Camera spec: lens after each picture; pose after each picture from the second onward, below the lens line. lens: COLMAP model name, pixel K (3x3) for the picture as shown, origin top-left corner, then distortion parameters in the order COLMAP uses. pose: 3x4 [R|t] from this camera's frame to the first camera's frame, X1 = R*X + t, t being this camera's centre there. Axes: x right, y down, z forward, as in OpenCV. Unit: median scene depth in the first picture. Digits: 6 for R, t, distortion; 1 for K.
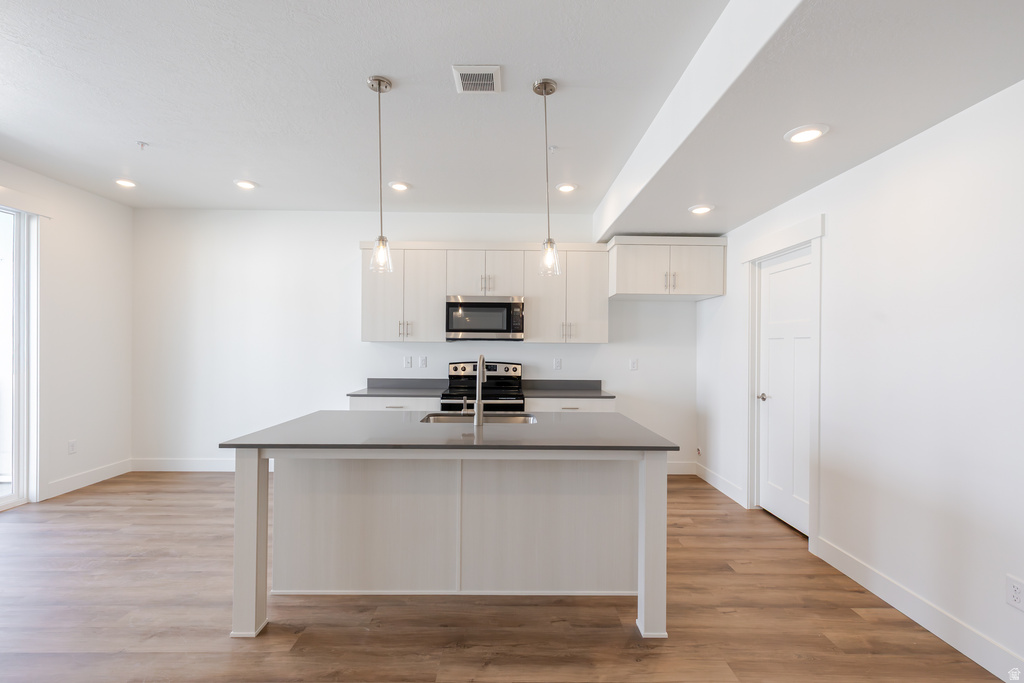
lens RADIAL K [[445.6, 0, 514.0], [0, 445.6, 364.3], [0, 0, 1]] dist [-0.008358, 0.002884]
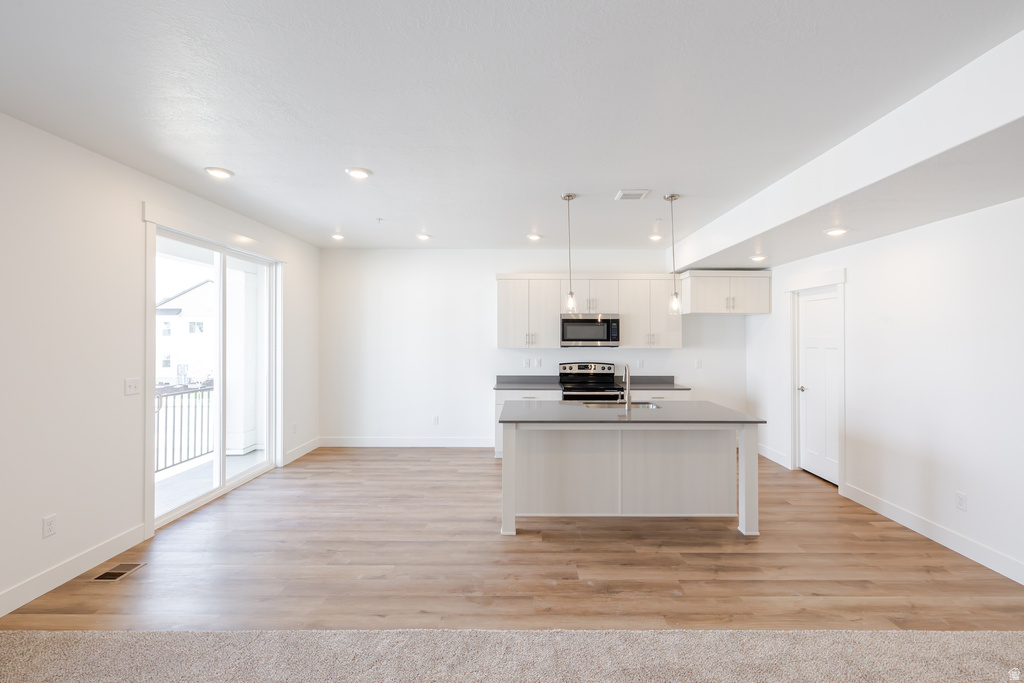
lens RADIAL K [[445.6, 0, 524.9], [0, 445.6, 343.5], [0, 0, 1]] dist [-0.008358, 0.002884]
pose [[0.999972, -0.004550, -0.006008, -0.302265], [0.004429, 0.999792, -0.019886, -0.046137], [0.006098, 0.019859, 0.999784, -0.401521]]
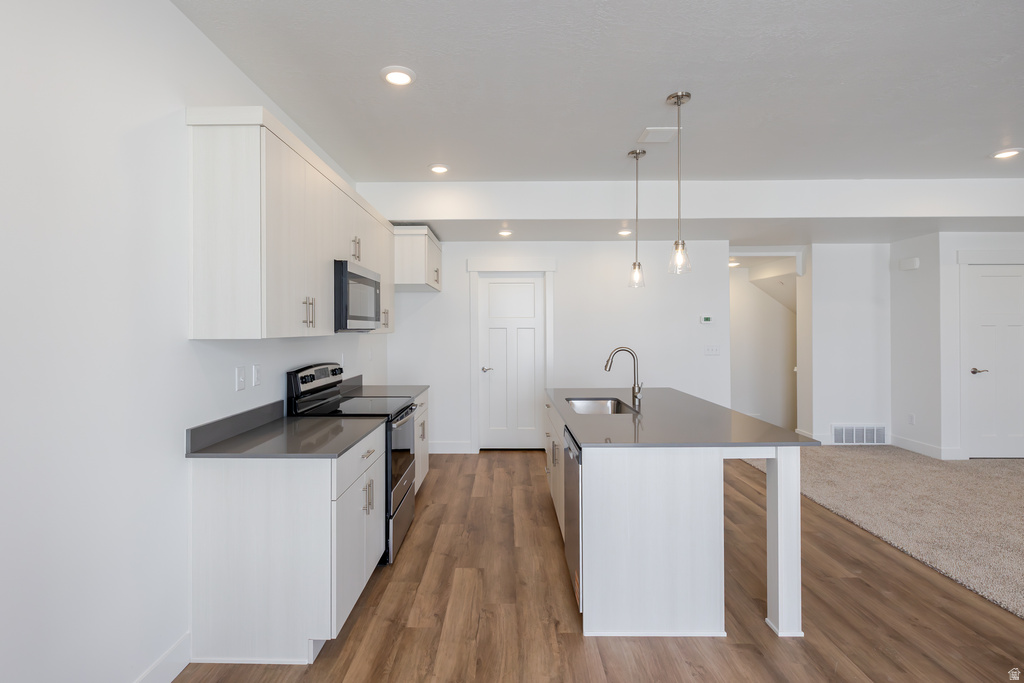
lens RADIAL K [[481.0, 0, 508.3], [0, 481.0, 329.8], [0, 0, 1]] dist [-0.005172, 0.000713]
pose [[0.013051, -0.008883, 0.999875, -0.967619], [0.041912, 0.999087, 0.008329, -0.063386], [-0.999036, 0.041798, 0.013412, 0.909411]]
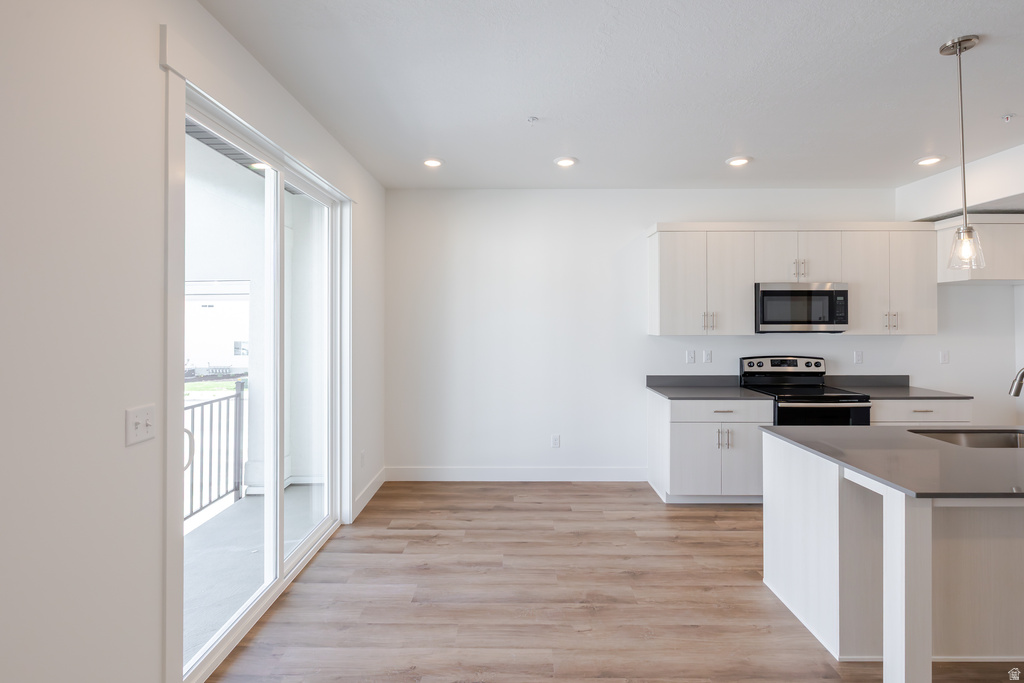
lens RADIAL K [[481.0, 0, 509.6], [0, 481.0, 325.5], [0, 0, 1]] dist [-0.005172, 0.000713]
pose [[0.999757, -0.007904, -0.020565, -0.743955], [0.007348, 0.999610, -0.026954, -0.056310], [0.020770, 0.026797, 0.999425, 0.046957]]
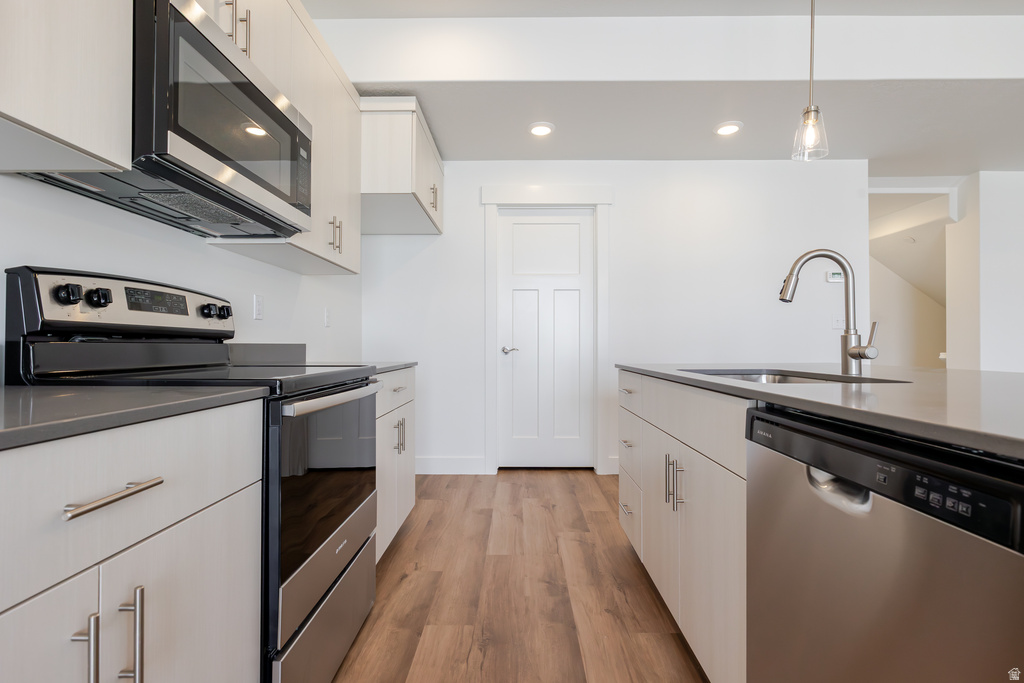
lens RADIAL K [[478.5, 0, 520.8], [0, 478.5, 340.6], [0, 0, 1]] dist [-0.003916, 0.000646]
pose [[0.012880, 0.001233, 0.999916, -0.474586], [0.037441, 0.999297, -0.001714, 0.055185], [-0.999216, 0.037460, 0.012825, 0.964184]]
